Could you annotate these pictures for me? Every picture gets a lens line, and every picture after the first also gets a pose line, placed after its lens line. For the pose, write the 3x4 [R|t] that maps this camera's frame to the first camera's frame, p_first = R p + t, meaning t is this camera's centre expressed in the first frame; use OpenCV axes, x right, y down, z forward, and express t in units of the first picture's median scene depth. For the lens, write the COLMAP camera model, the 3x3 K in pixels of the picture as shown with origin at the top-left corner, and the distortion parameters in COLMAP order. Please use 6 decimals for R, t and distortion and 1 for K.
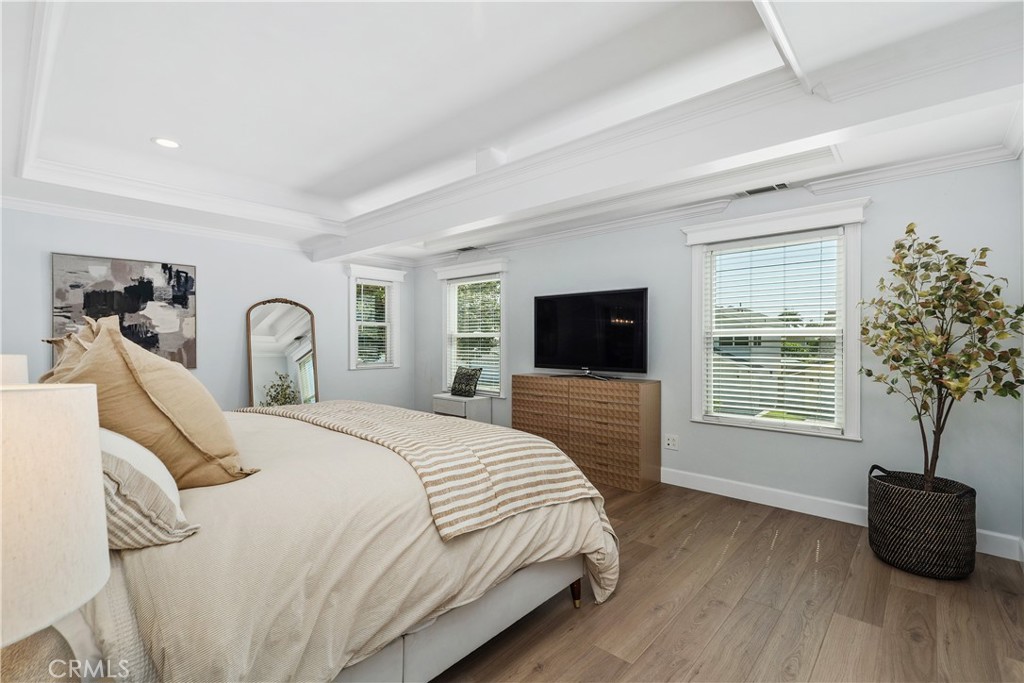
lens RADIAL K [[468.4, 0, 509.3], [0, 468.4, 340.9], [0, 0, 1]] dist [0.011653, -0.003589]
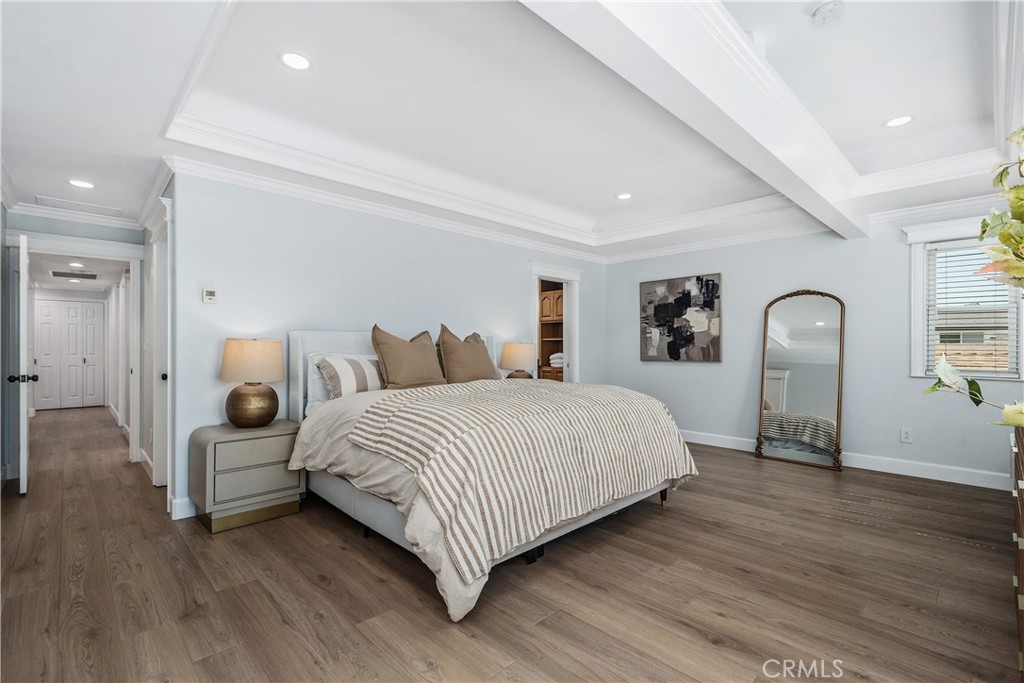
lens RADIAL K [[468.4, 0, 509.4], [0, 468.4, 344.5], [0, 0, 1]] dist [0.011653, -0.003589]
pose [[-0.078034, -0.005002, -0.996938, 0.553599], [-0.004942, 0.999977, -0.004630, 0.024928], [0.996938, 0.004566, -0.078056, 0.611333]]
